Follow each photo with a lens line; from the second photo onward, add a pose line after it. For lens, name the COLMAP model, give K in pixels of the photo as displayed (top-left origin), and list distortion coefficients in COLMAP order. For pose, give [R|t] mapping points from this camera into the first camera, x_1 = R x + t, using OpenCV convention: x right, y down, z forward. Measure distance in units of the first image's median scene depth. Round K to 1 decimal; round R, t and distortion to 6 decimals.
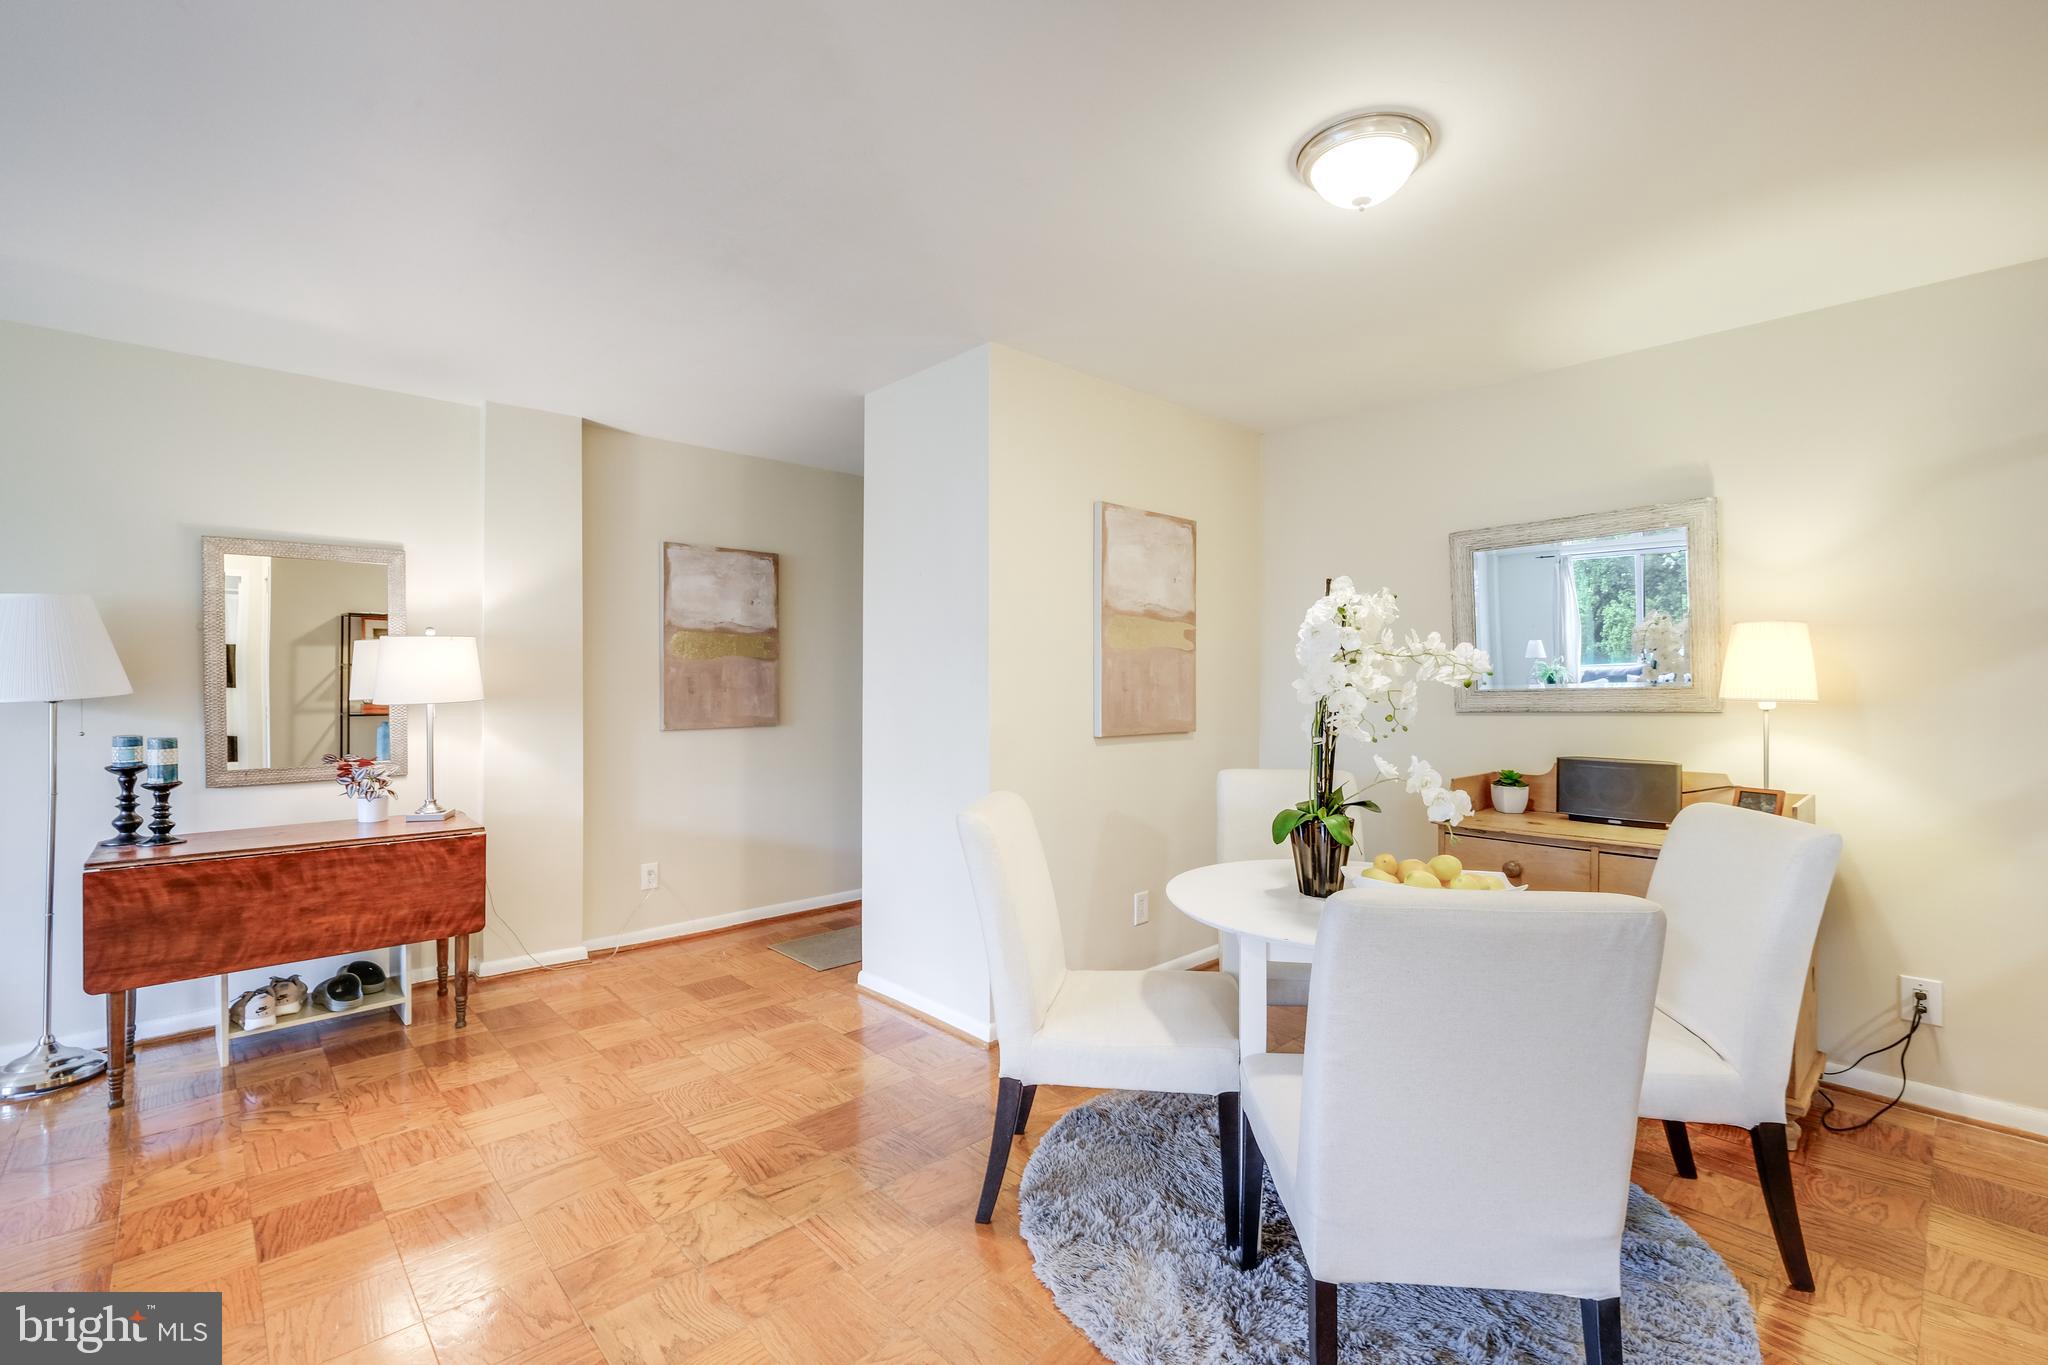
lens RADIAL K [[904.9, 0, 1068.1], [0, 904.9, 687.4], [0, 0, 1]] dist [0.002360, 0.000025]
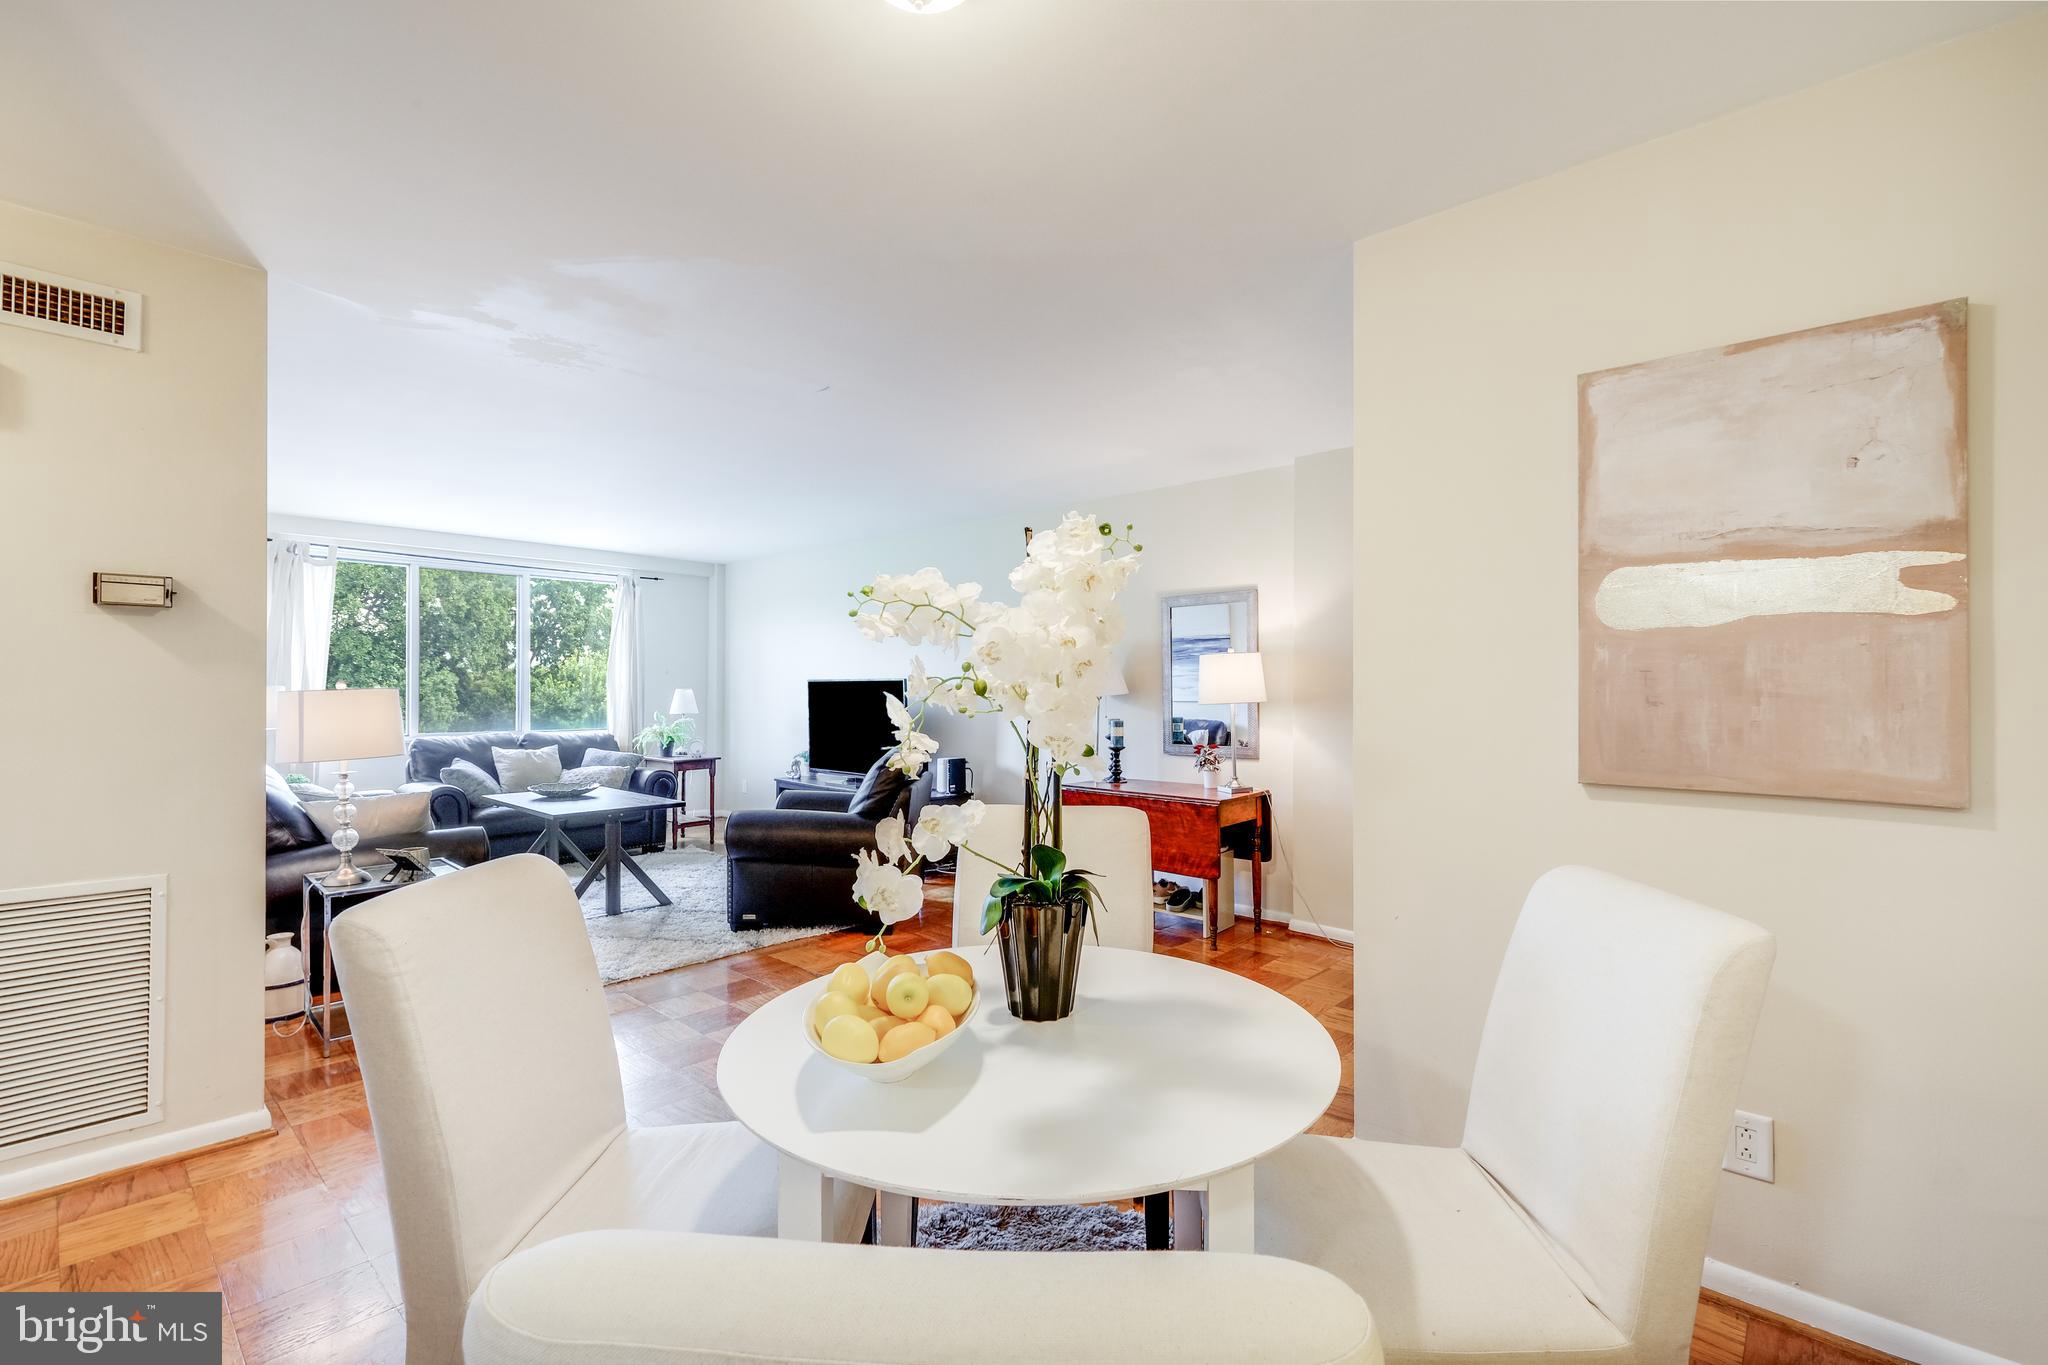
lens RADIAL K [[904.9, 0, 1019.4], [0, 904.9, 686.6], [0, 0, 1]] dist [0.002360, 0.000025]
pose [[0.039240, -0.004320, -0.999220, 0.720584], [-0.010084, 0.999938, -0.004719, -0.000229], [0.999179, 0.010261, 0.039194, 0.741889]]
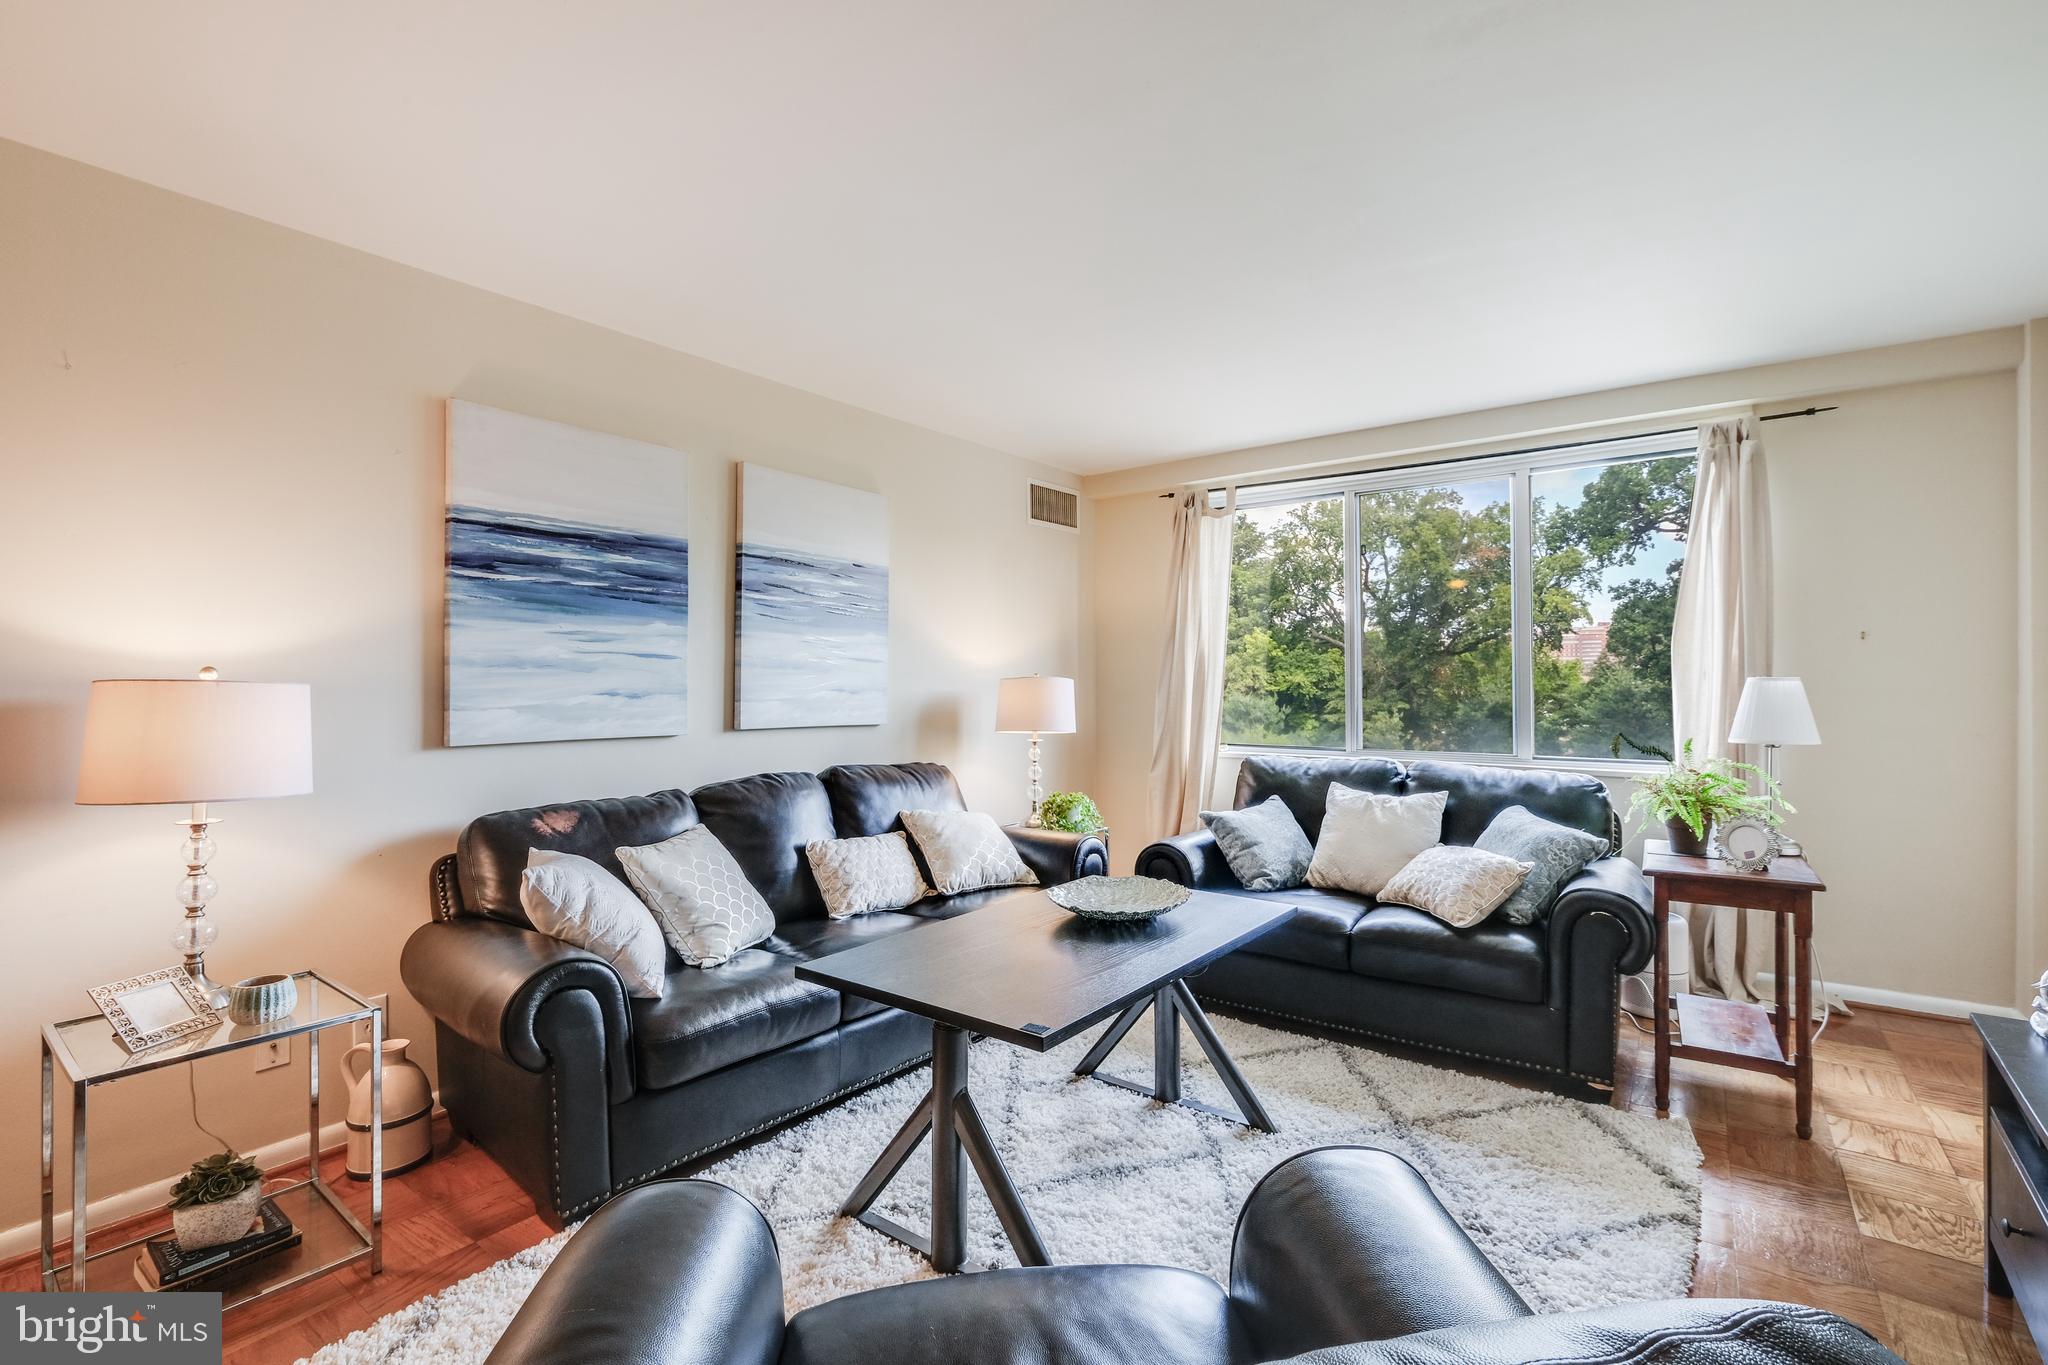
lens RADIAL K [[904.9, 0, 1061.4], [0, 904.9, 665.8], [0, 0, 1]] dist [0.002360, 0.000025]
pose [[-0.987109, -0.001040, -0.160047, -0.939292], [0.000426, 0.999958, -0.009125, 0.000784], [0.160050, -0.009076, -0.987067, 0.711835]]
